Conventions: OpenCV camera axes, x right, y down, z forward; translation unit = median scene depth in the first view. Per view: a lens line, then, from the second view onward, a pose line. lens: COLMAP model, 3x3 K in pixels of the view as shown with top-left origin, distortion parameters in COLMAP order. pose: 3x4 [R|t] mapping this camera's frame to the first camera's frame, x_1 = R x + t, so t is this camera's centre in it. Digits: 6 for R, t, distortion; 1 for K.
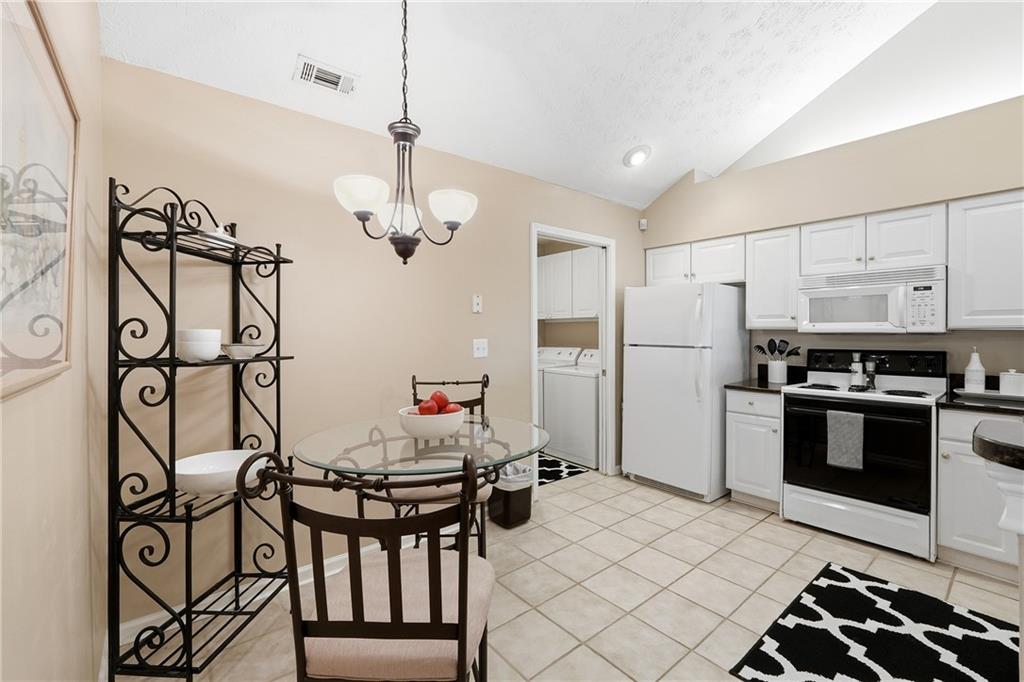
lens RADIAL K [[436.4, 0, 504.5], [0, 436.4, 334.4], [0, 0, 1]] dist [-0.015101, 0.002826]
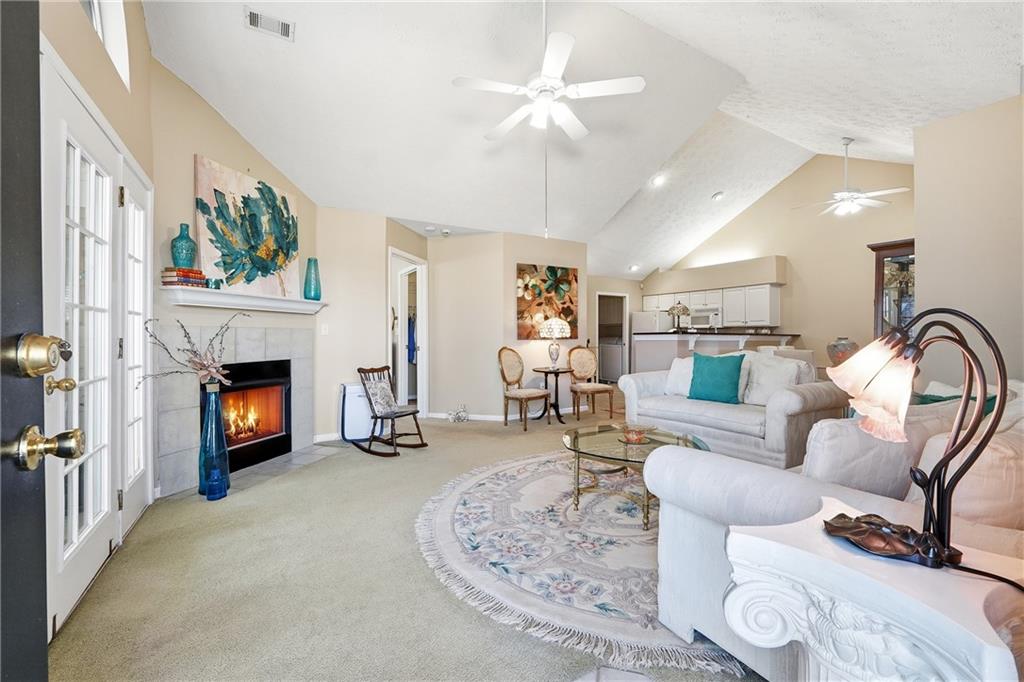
lens RADIAL K [[436.4, 0, 504.6], [0, 436.4, 337.0], [0, 0, 1]] dist [-0.015101, 0.002826]
pose [[0.988138, 0.003639, -0.153527, -0.104316], [-0.004852, 0.999960, -0.007530, 0.085775], [0.153494, 0.008185, 0.988116, -2.185952]]
